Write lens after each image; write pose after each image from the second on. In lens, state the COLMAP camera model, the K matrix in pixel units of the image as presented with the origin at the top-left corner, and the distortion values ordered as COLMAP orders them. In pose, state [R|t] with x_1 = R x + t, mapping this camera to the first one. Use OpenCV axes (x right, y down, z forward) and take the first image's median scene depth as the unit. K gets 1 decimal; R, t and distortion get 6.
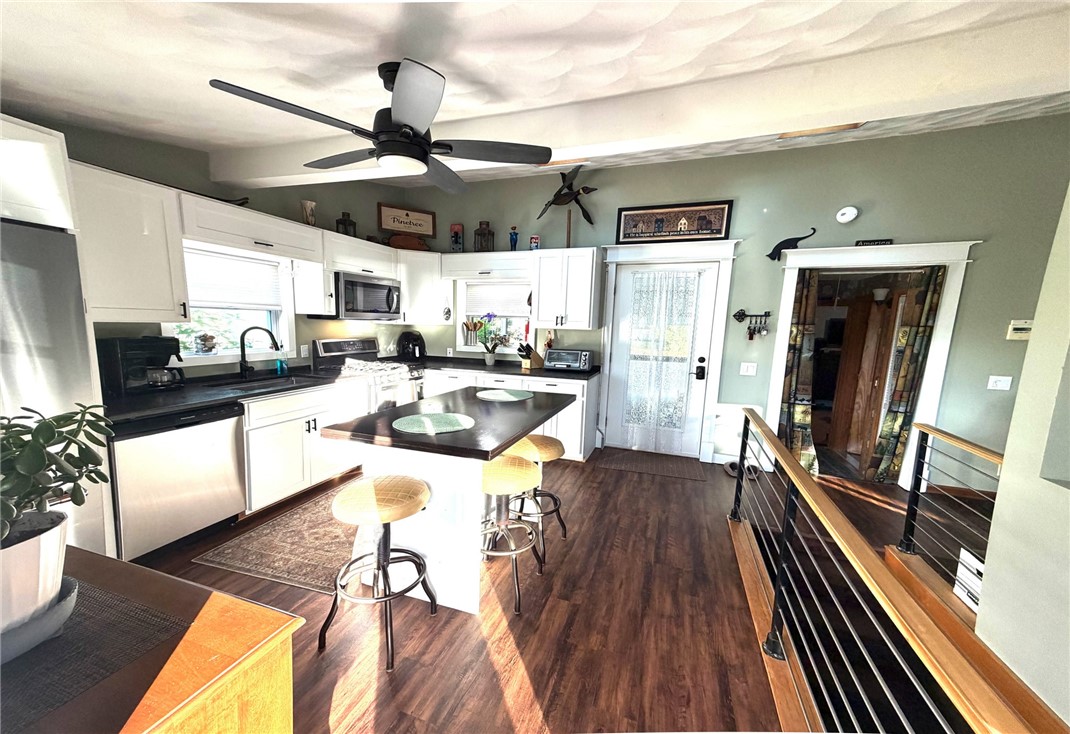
lens RADIAL K [[407.1, 0, 536.5], [0, 407.1, 382.2], [0, 0, 1]] dist [0.037108, 0.000028]
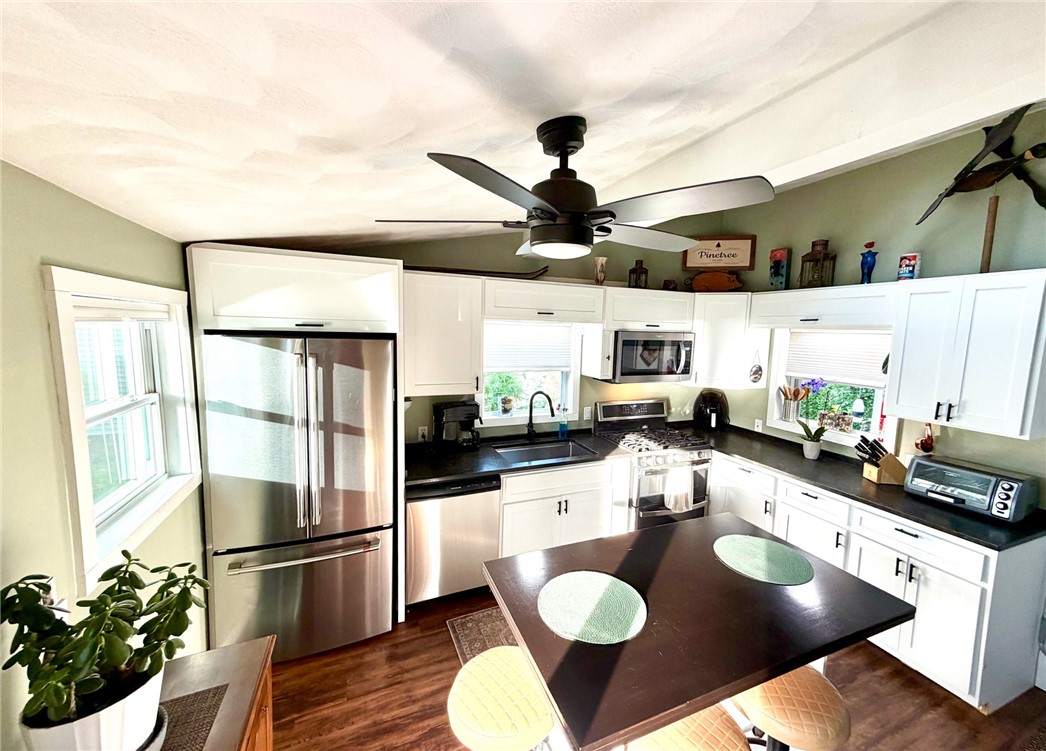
lens RADIAL K [[467.0, 0, 522.2], [0, 467.0, 405.5], [0, 0, 1]] dist [0.036740, -0.000143]
pose [[0.716439, 0.063893, -0.694717, 0.075470], [-0.086549, 0.996245, 0.002370, -0.087839], [0.692260, 0.058429, 0.719279, 0.134901]]
